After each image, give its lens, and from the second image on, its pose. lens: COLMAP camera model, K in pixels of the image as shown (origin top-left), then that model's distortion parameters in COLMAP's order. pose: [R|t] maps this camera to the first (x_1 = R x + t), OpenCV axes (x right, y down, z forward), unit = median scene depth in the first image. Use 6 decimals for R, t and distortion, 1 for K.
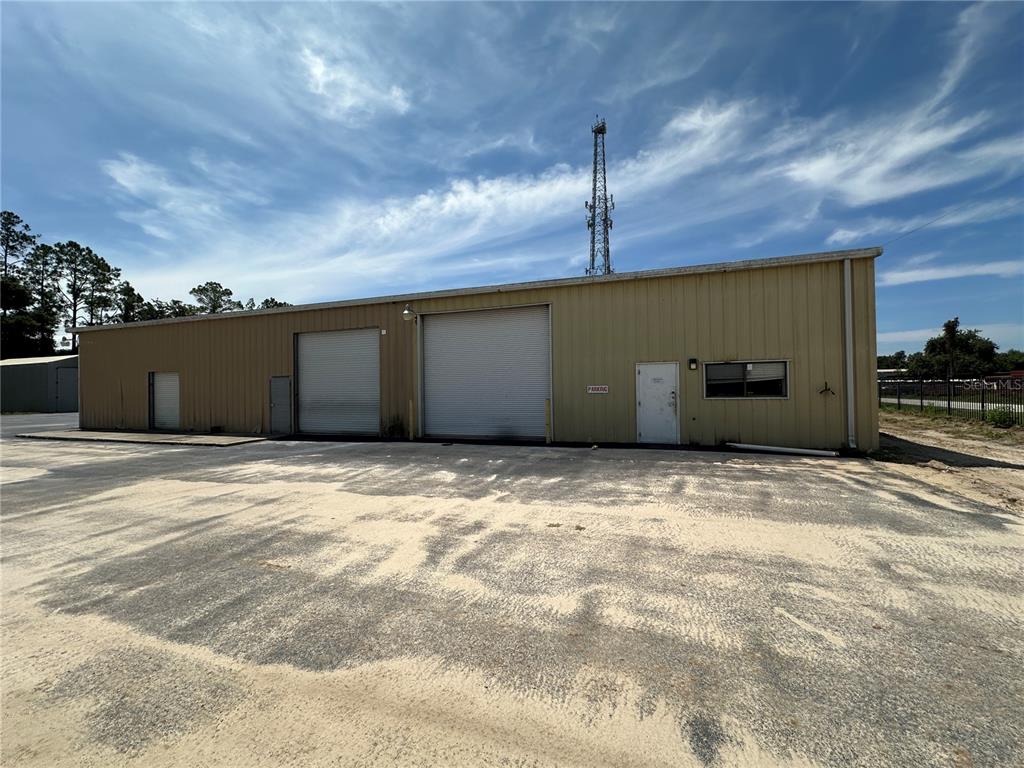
lens RADIAL K [[413.5, 0, 509.8], [0, 413.5, 386.7], [0, 0, 1]] dist [0.000860, -0.000562]
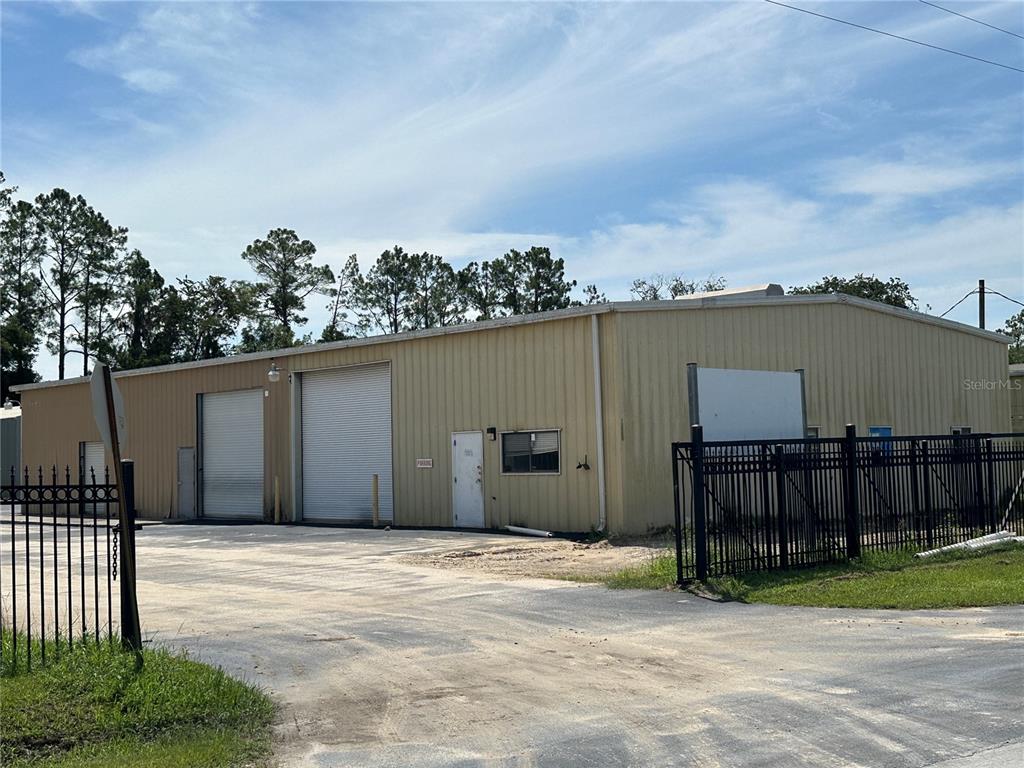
lens RADIAL K [[1322.6, 0, 512.6], [0, 1322.6, 383.8], [0, 0, 1]] dist [0.037831, 0.000000]
pose [[0.874557, -0.032333, -0.483844, 0.300756], [0.010222, 0.998782, -0.048267, -0.004233], [0.484815, 0.037266, 0.873822, -0.228876]]
